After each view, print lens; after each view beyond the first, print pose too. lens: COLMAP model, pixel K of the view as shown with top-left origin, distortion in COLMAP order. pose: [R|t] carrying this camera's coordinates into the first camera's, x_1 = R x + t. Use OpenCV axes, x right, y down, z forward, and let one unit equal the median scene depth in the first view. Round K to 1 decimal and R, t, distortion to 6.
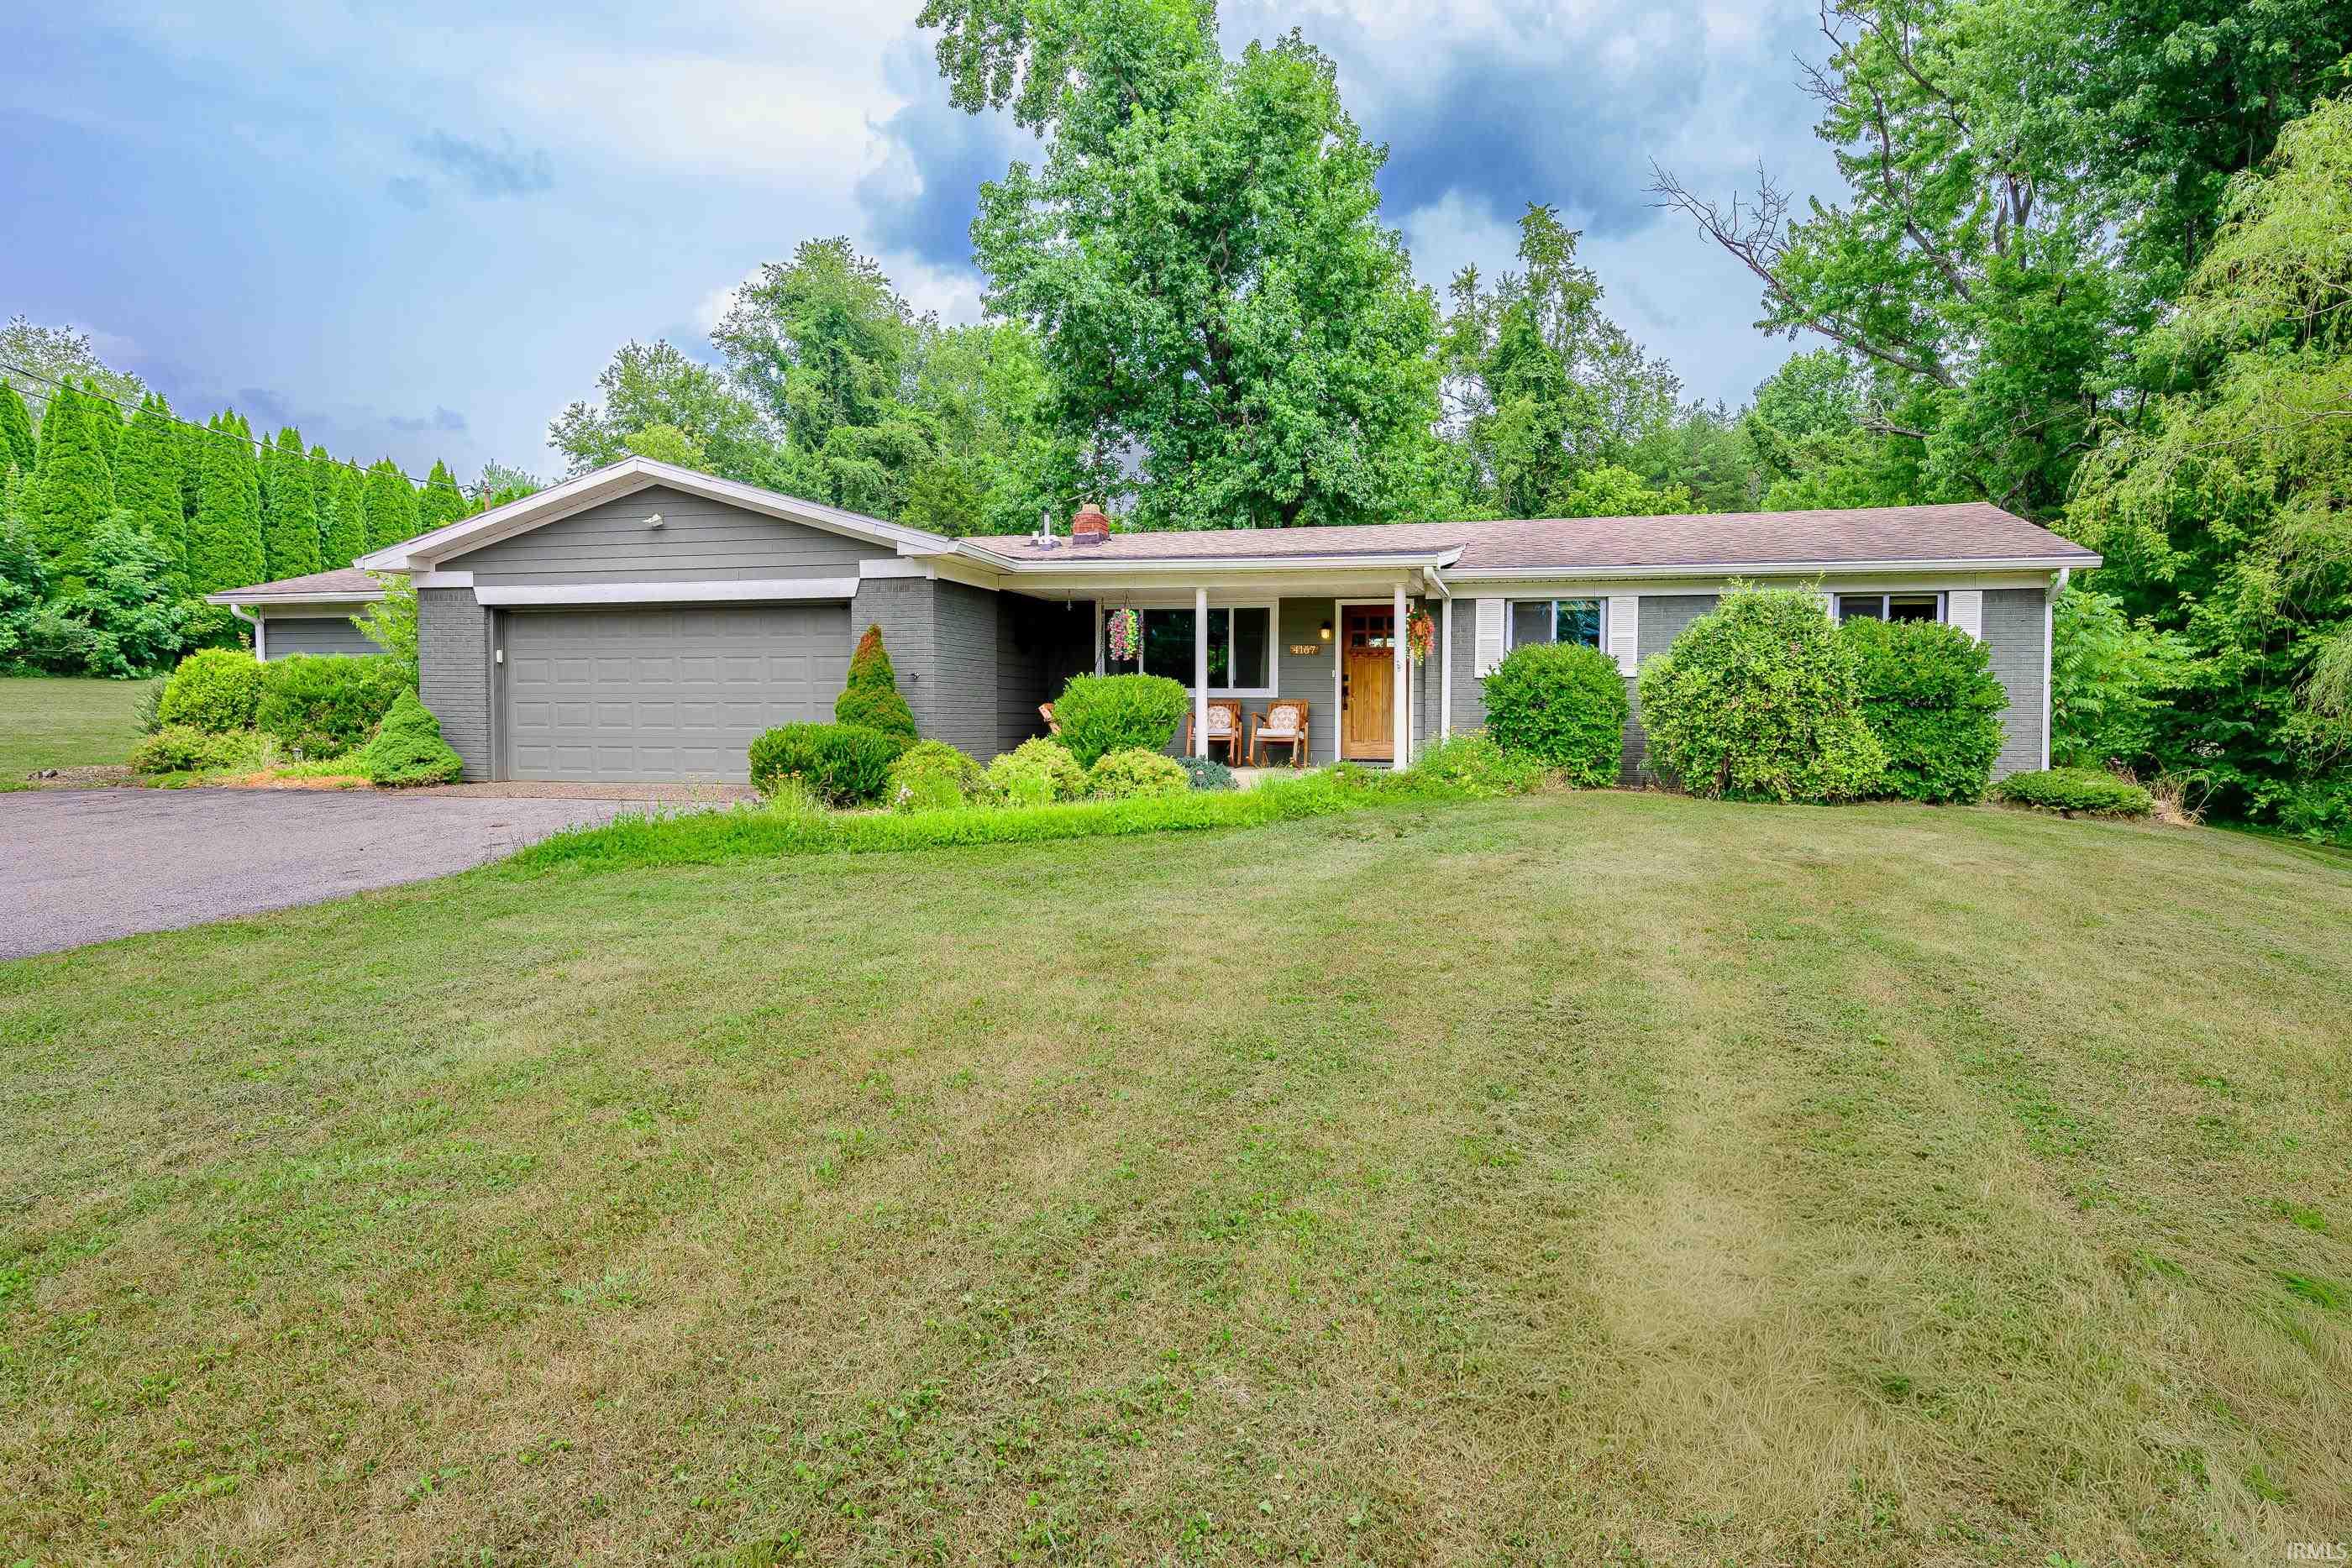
lens RADIAL K [[1341.6, 0, 1176.0], [0, 1341.6, 784.0], [0, 0, 1]] dist [-0.000214, -0.000990]
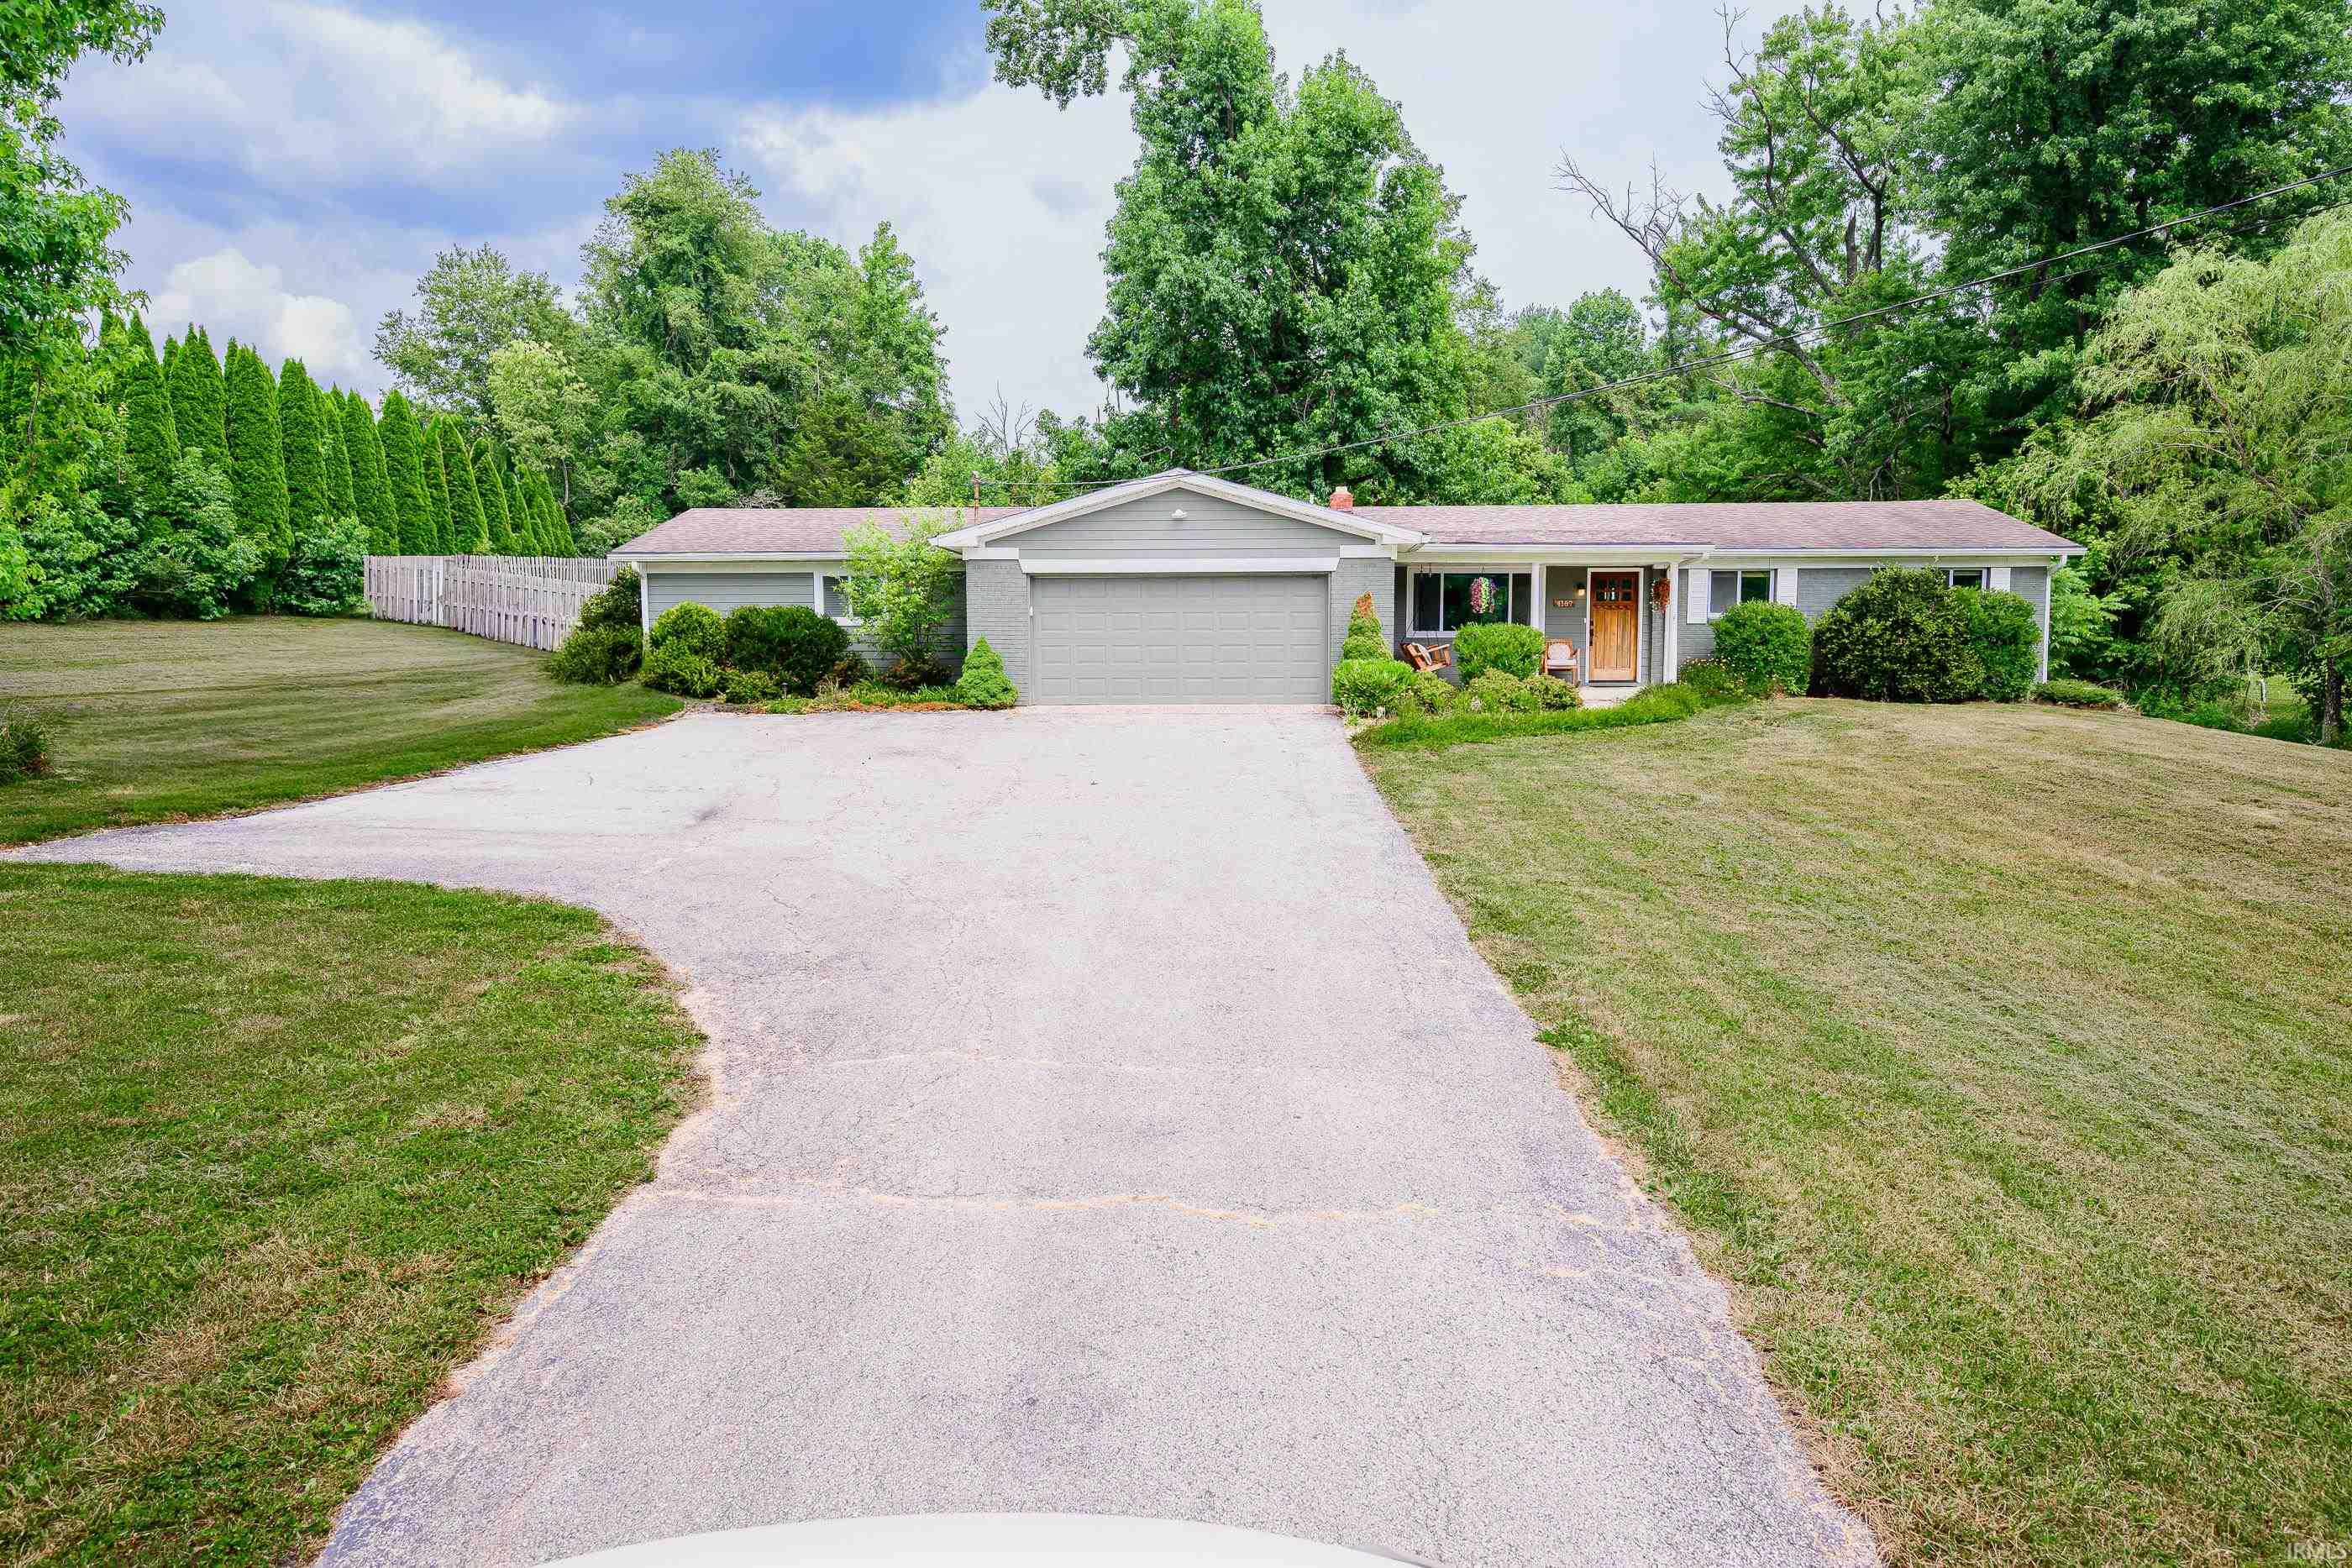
lens RADIAL K [[1434.1, 0, 1176.0], [0, 1434.1, 784.0], [0, 0, 1]] dist [-0.000007, 0.000611]
pose [[0.980708, -0.026547, 0.193668, -0.342395], [0.017295, 0.998634, 0.049309, 0.004719], [-0.194713, -0.045008, 0.979827, -0.232299]]
